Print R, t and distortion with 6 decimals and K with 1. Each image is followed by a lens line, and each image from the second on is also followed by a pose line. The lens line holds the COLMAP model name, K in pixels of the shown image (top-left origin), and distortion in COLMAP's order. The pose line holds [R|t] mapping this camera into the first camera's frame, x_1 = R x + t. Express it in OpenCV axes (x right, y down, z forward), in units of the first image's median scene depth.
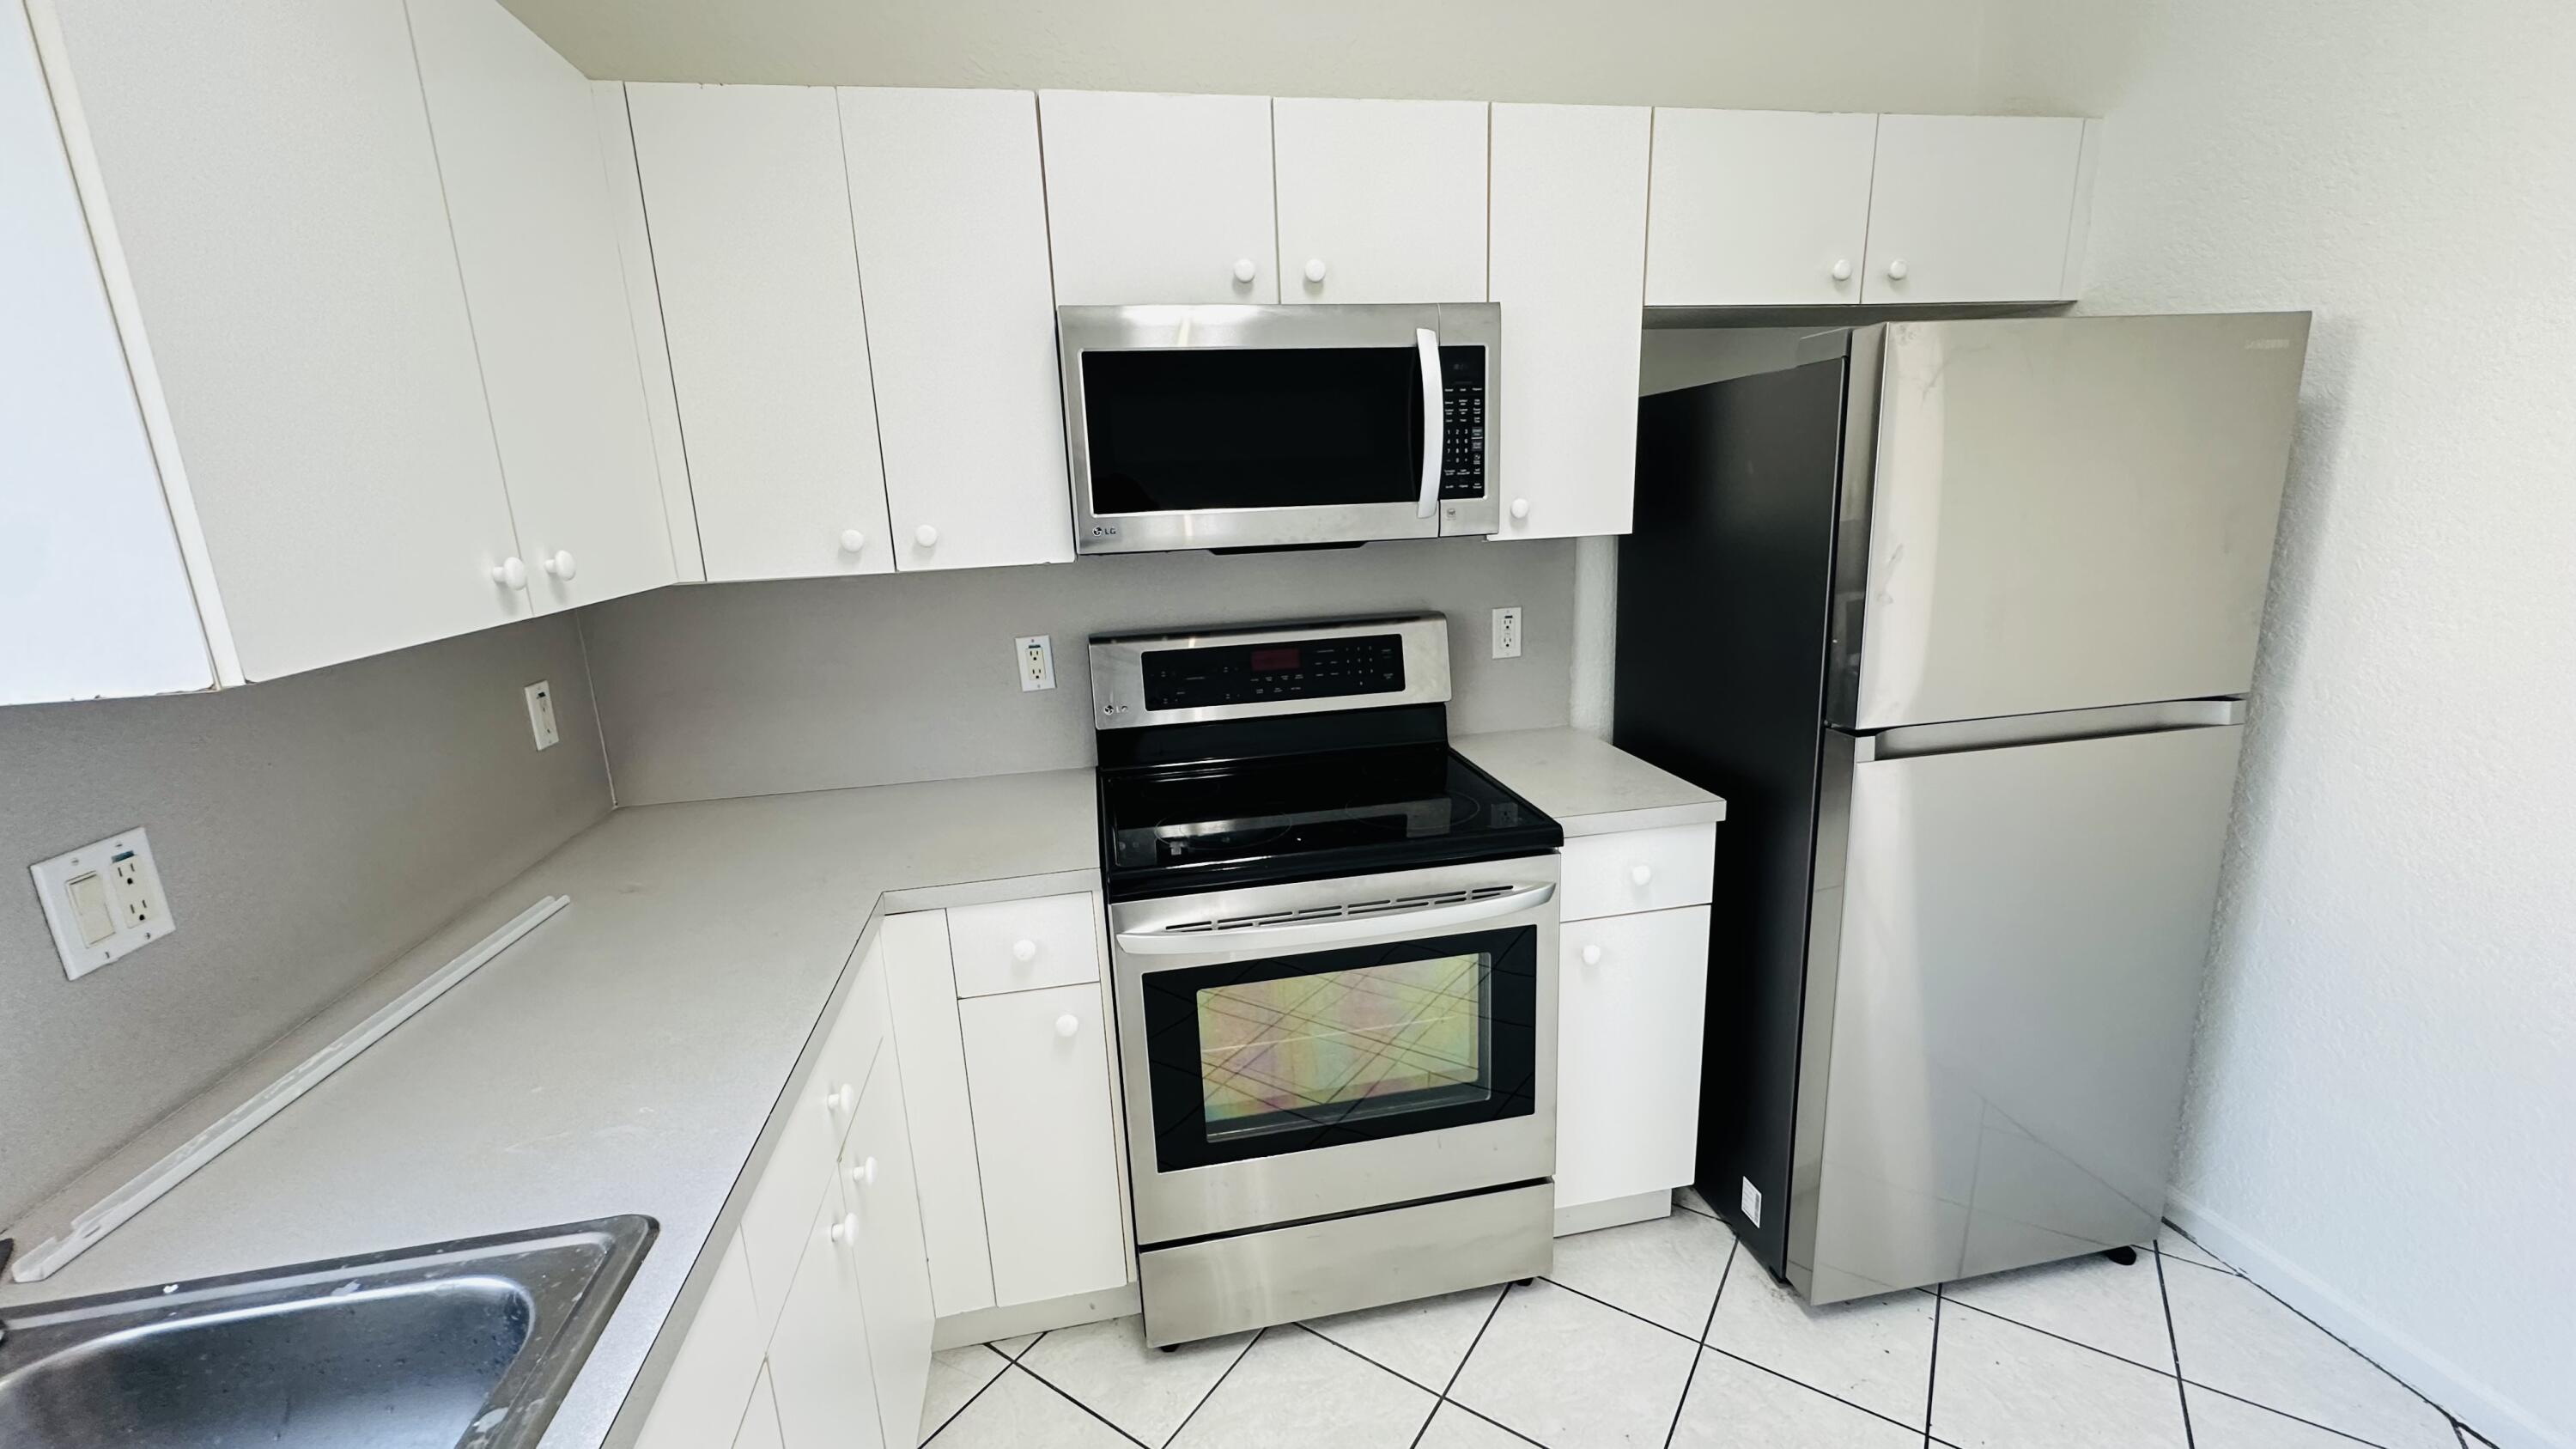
lens RADIAL K [[1024.7, 0, 1293.0], [0, 1024.7, 717.5], [0, 0, 1]] dist [-0.003411, 0.000677]
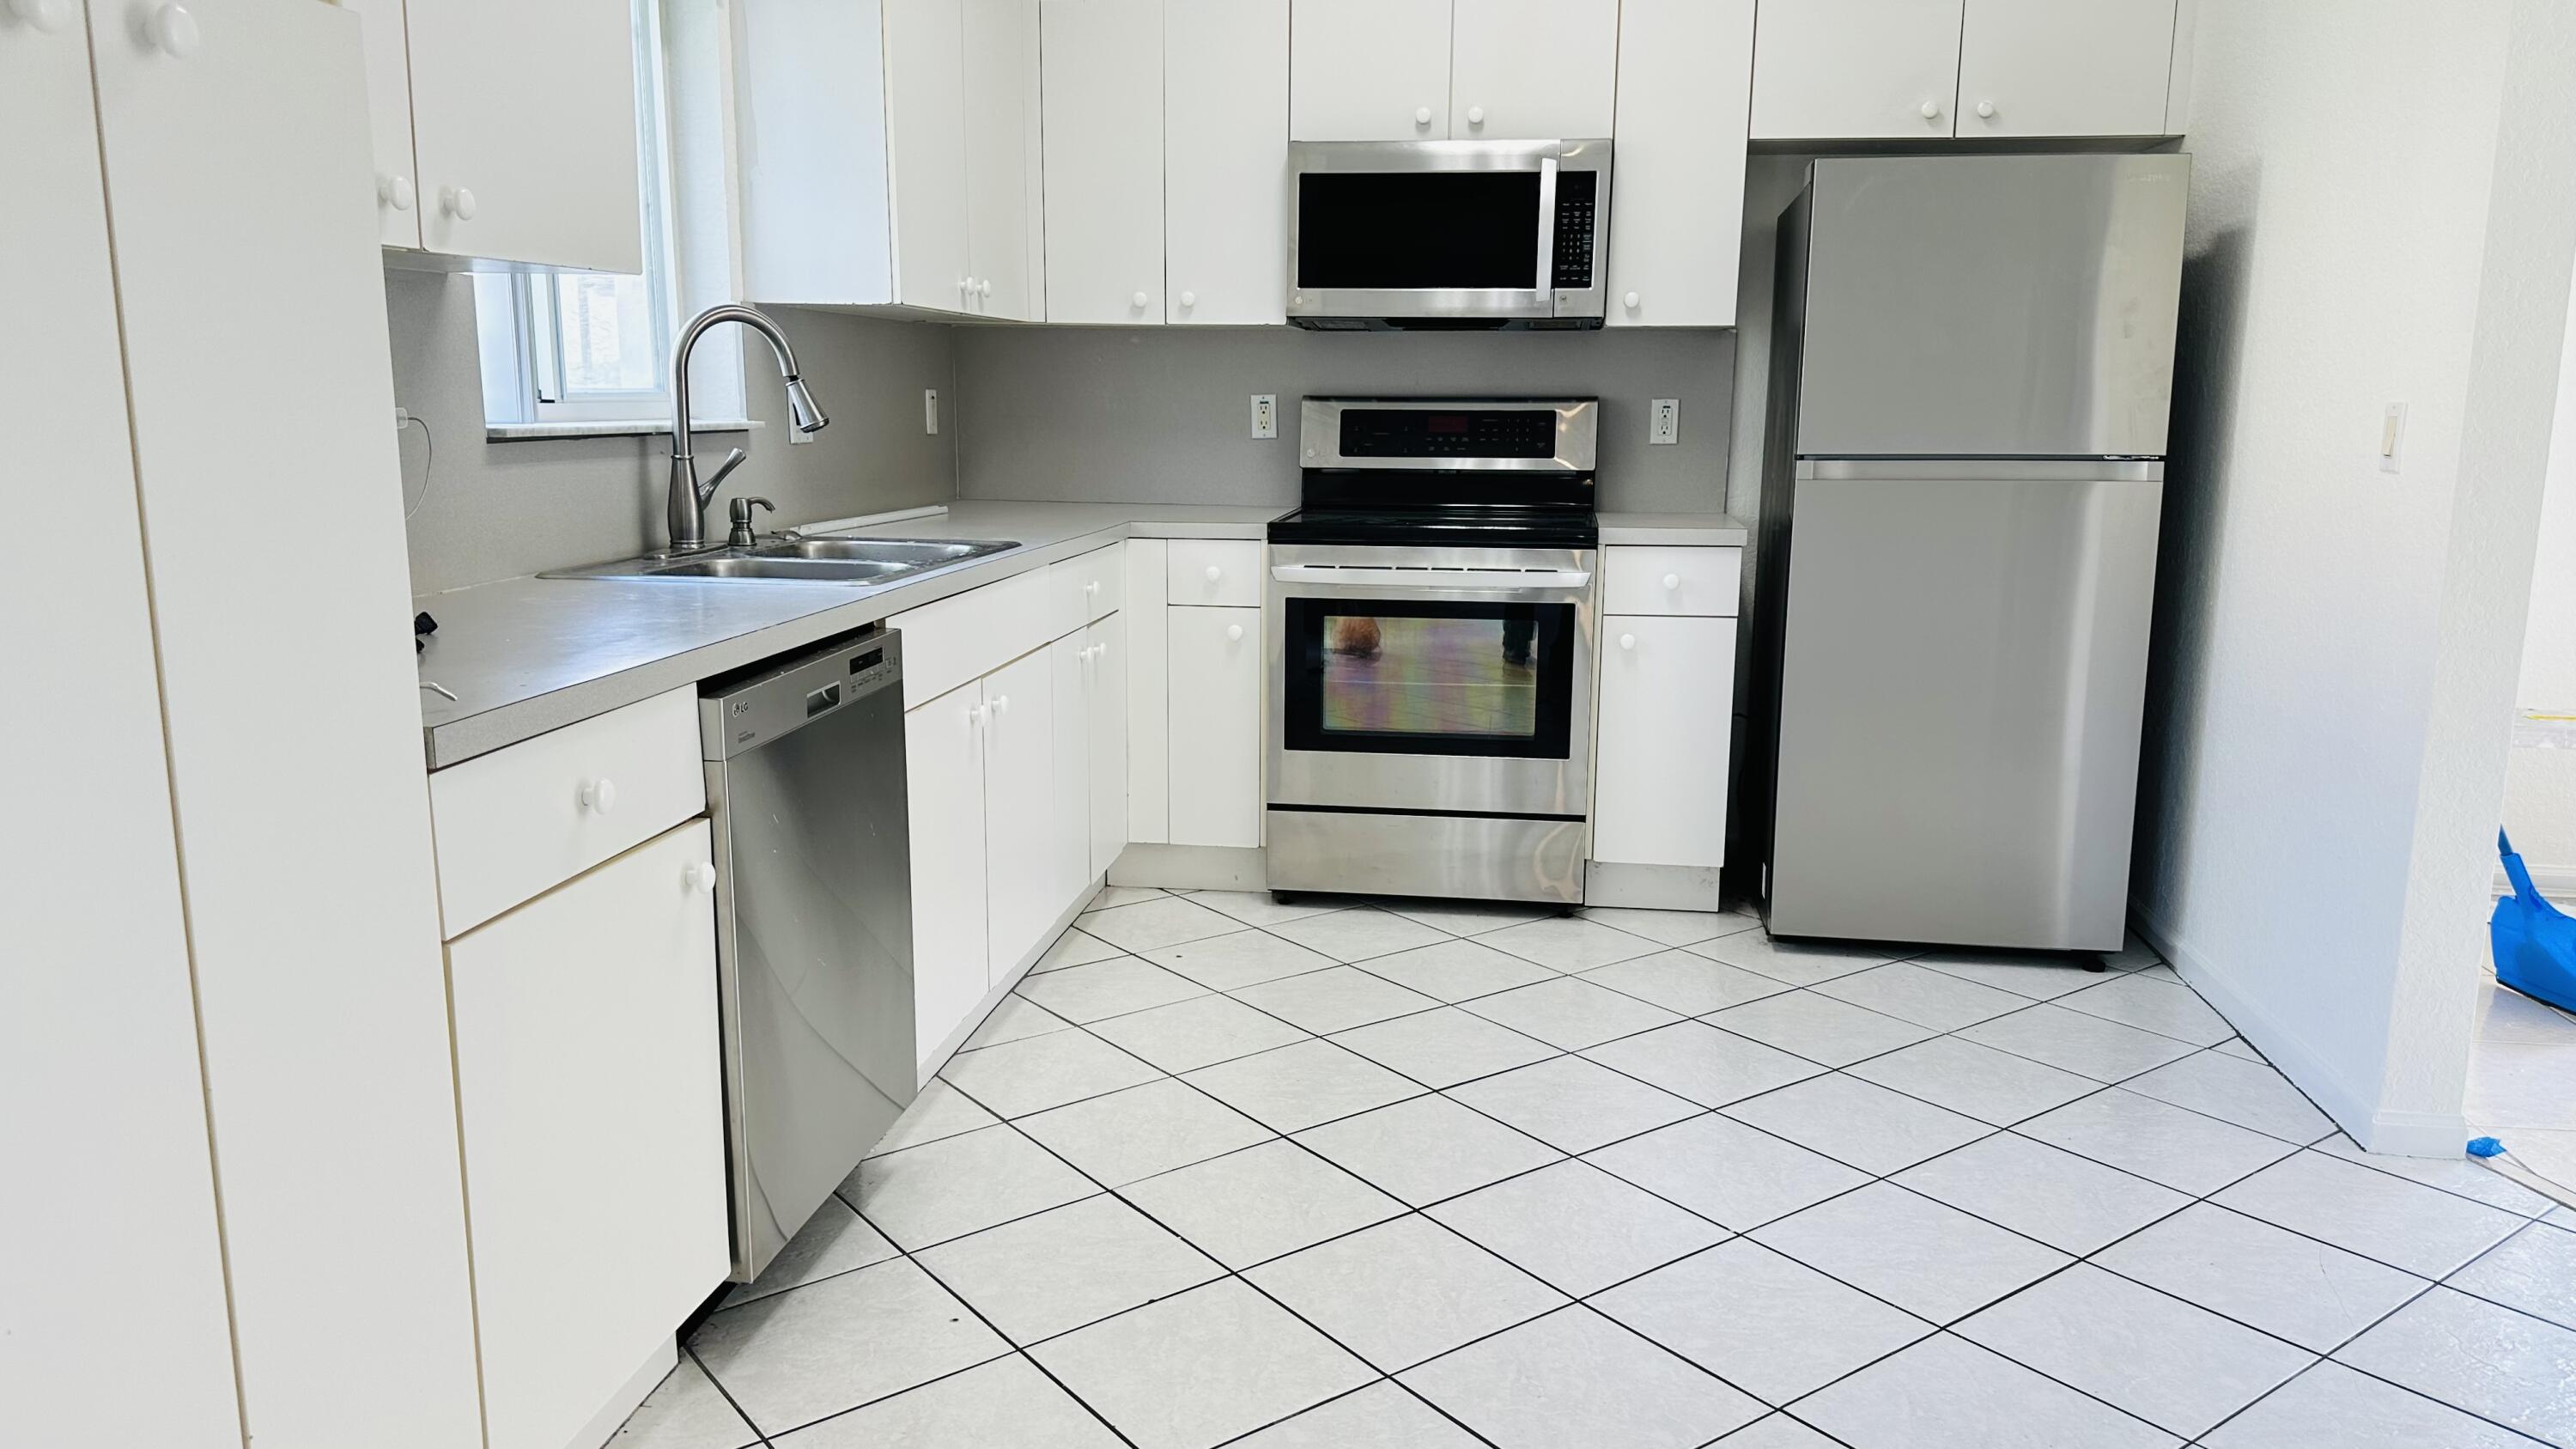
lens RADIAL K [[1822.5, 0, 1287.8], [0, 1822.5, 730.5], [0, 0, 1]] dist [0.064353, -0.001853]
pose [[0.944529, 0.109736, -0.309553, 0.611826], [-0.120186, 0.992641, -0.014828, 0.428724], [0.305648, 0.051209, 0.950766, -1.315737]]
